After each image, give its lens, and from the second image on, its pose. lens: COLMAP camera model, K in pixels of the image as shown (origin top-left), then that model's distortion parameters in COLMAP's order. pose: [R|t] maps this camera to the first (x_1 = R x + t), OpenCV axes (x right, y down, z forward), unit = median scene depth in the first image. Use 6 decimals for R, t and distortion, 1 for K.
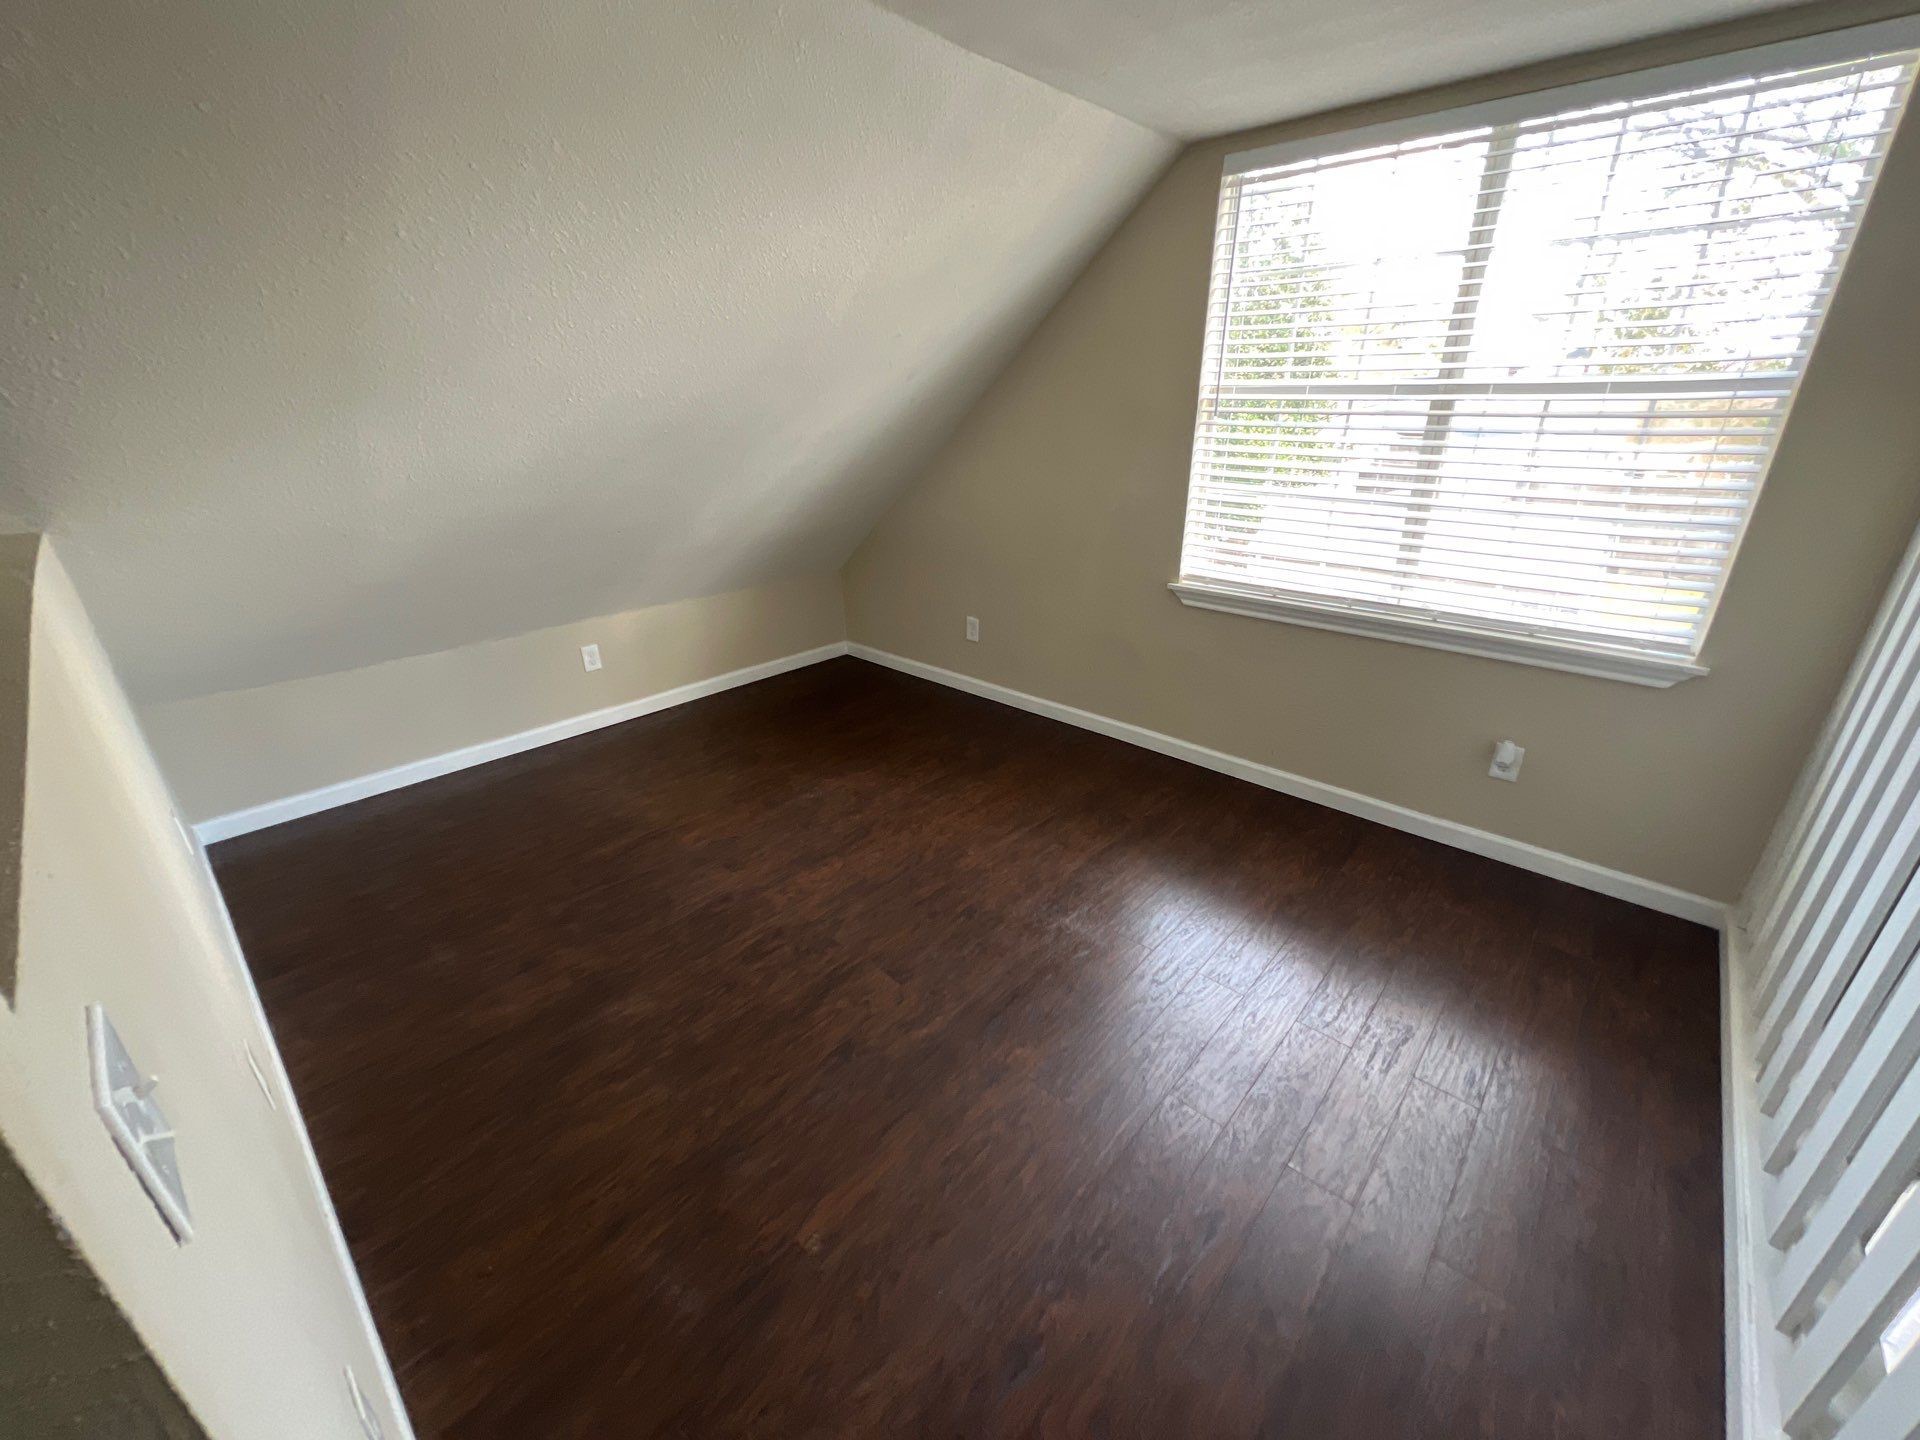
lens RADIAL K [[766.3, 0, 956.8], [0, 766.3, 715.7], [0, 0, 1]] dist [-0.001066, 0.000349]
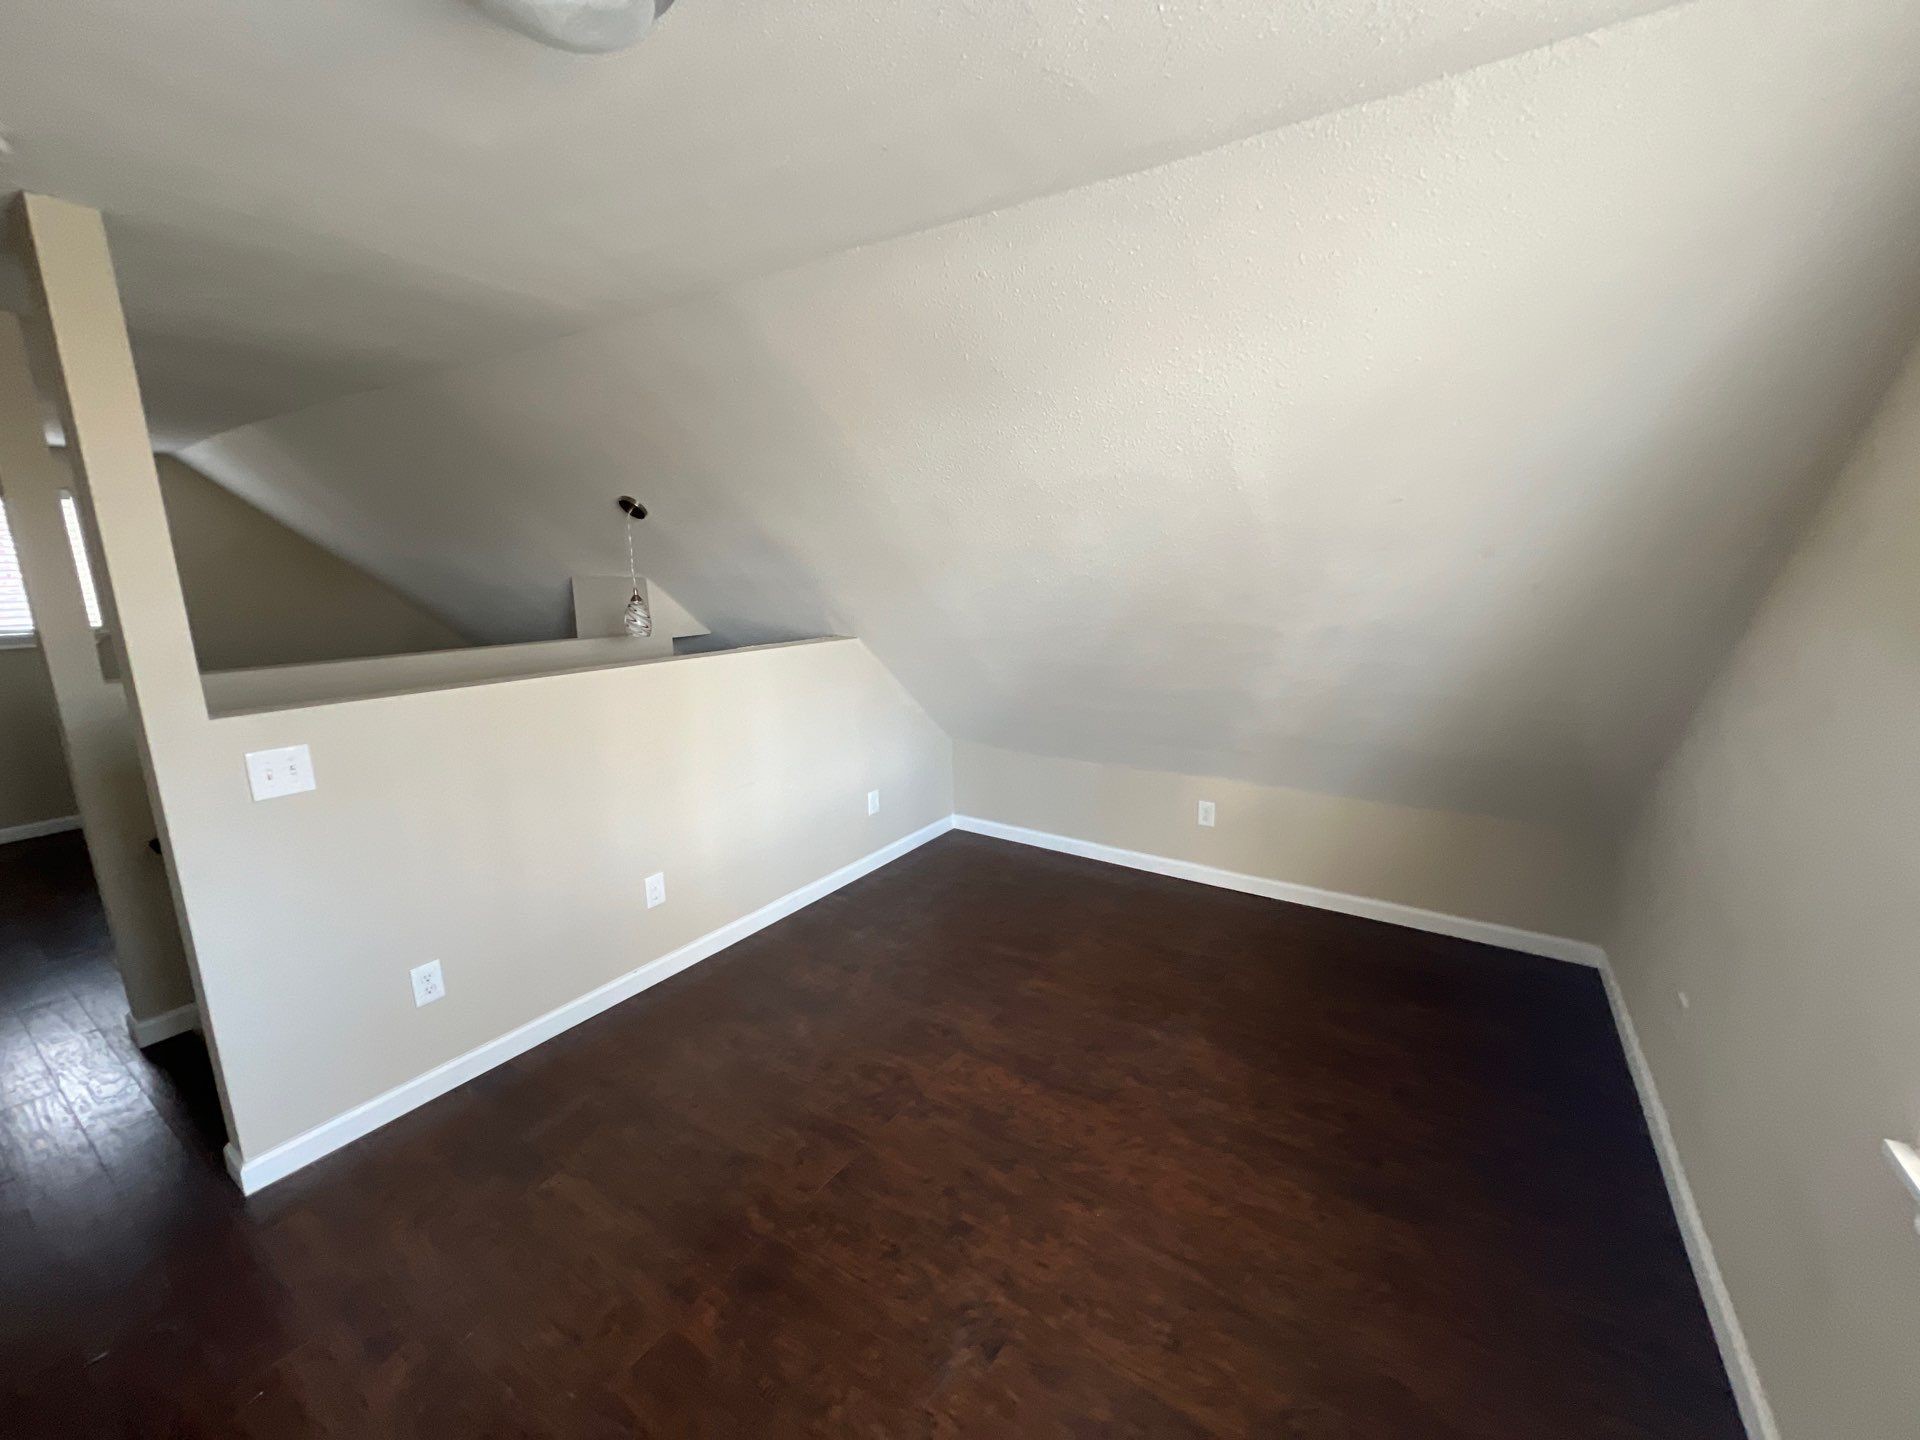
lens RADIAL K [[766.3, 0, 961.6], [0, 766.3, 720.8], [0, 0, 1]] dist [-0.001066, 0.000349]
pose [[0.156026, 0.196180, -0.968075, 0.526371], [-0.370716, 0.920063, 0.126701, -0.242184], [0.915546, 0.339113, 0.216281, 0.548225]]
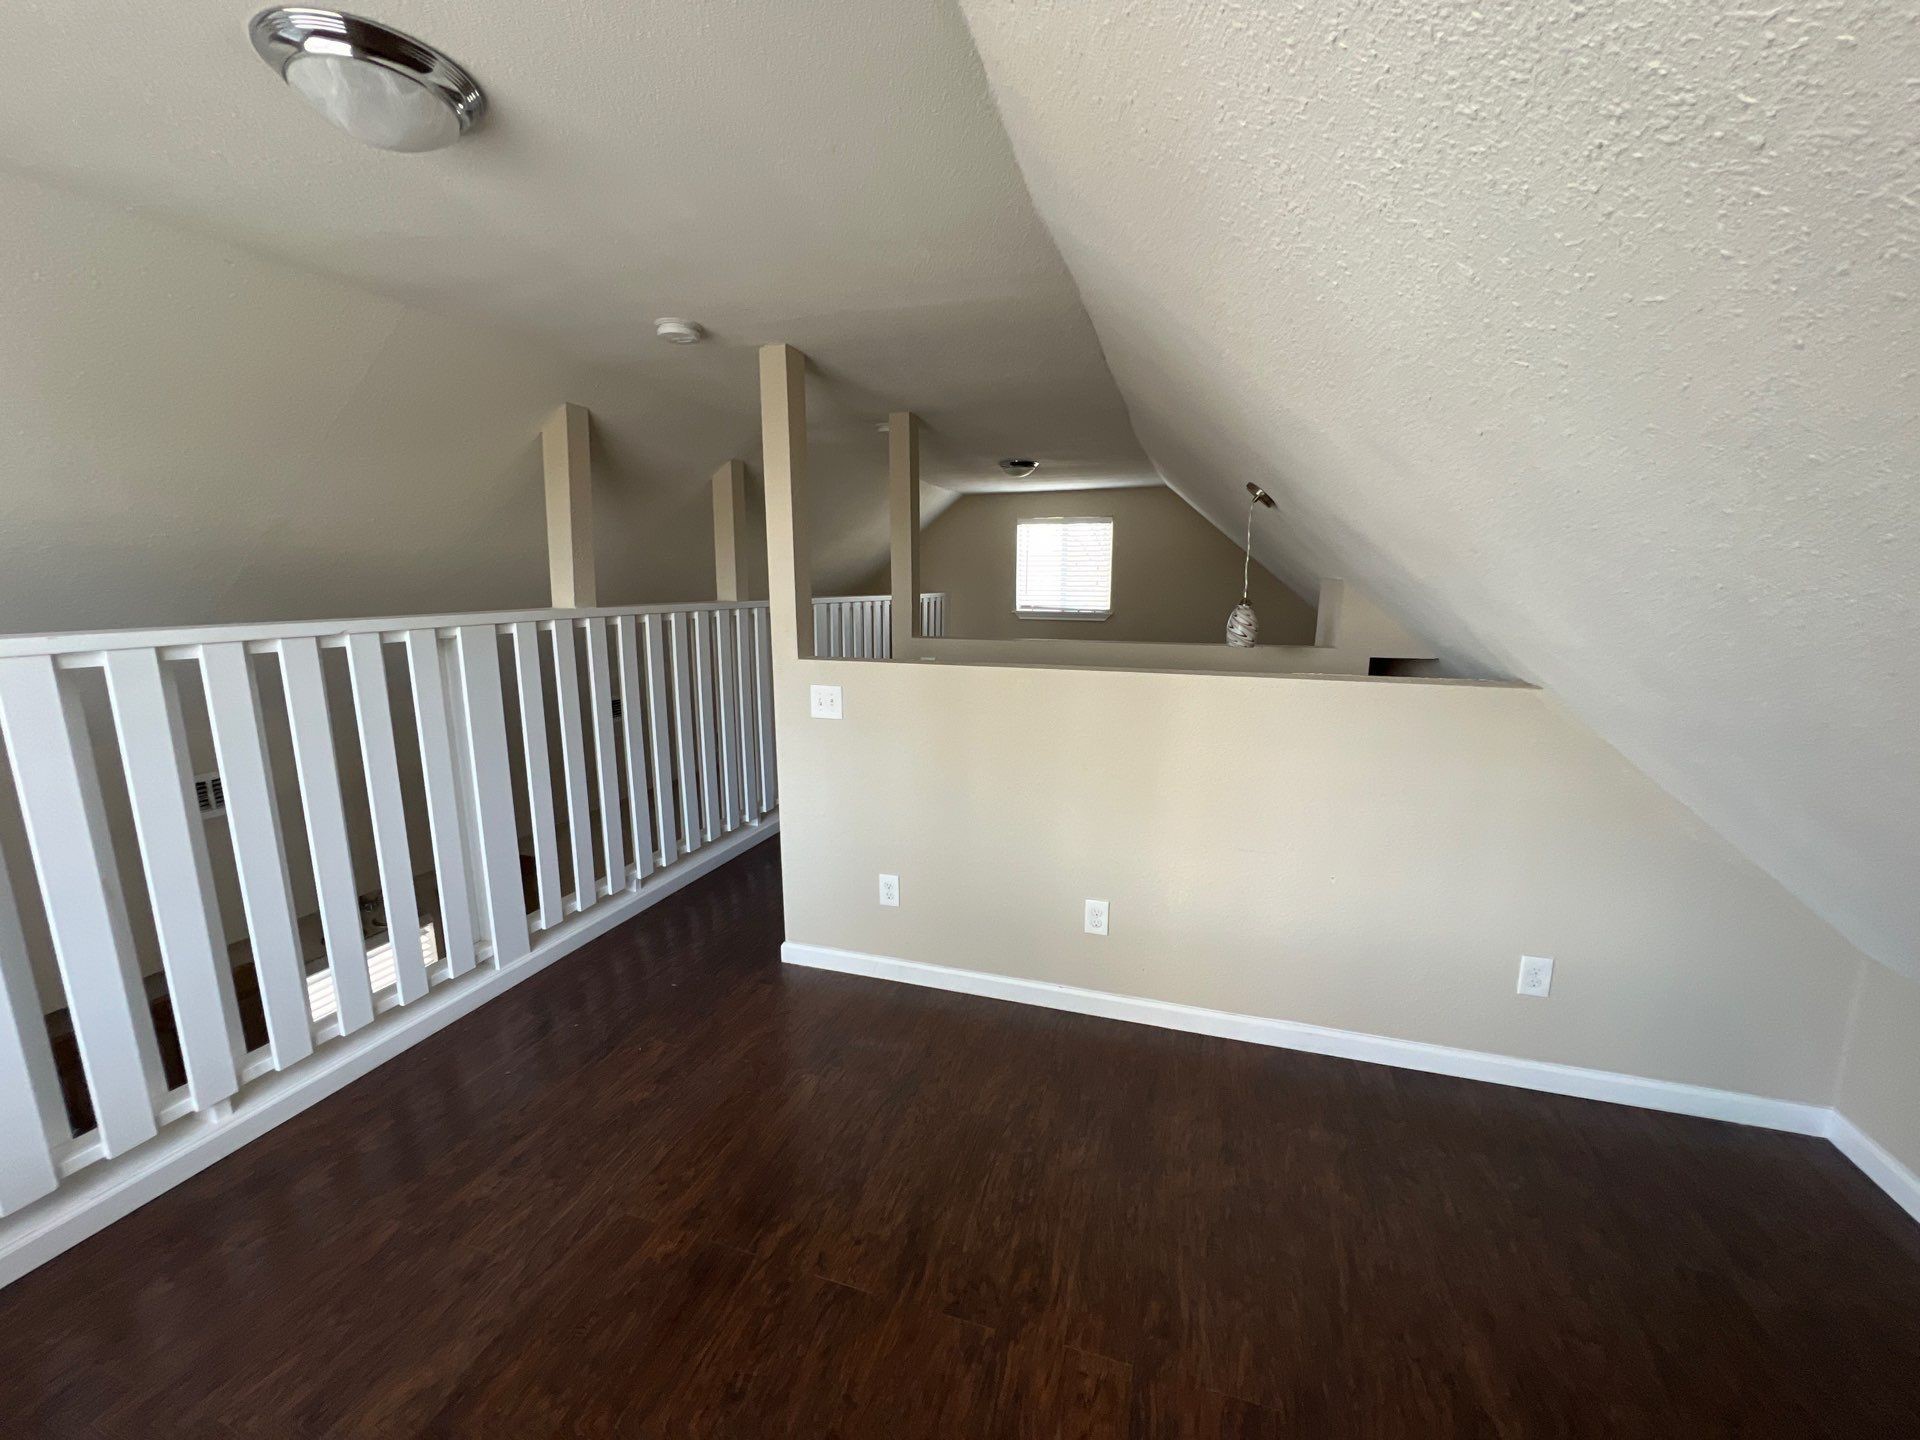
lens RADIAL K [[766.3, 0, 951.2], [0, 766.3, 726.1], [0, 0, 1]] dist [-0.001066, 0.000349]
pose [[-0.911585, 0.079072, -0.403437, 0.060441], [-0.157365, 0.839479, 0.520108, -0.394557], [0.379802, 0.537609, -0.752813, 0.956863]]
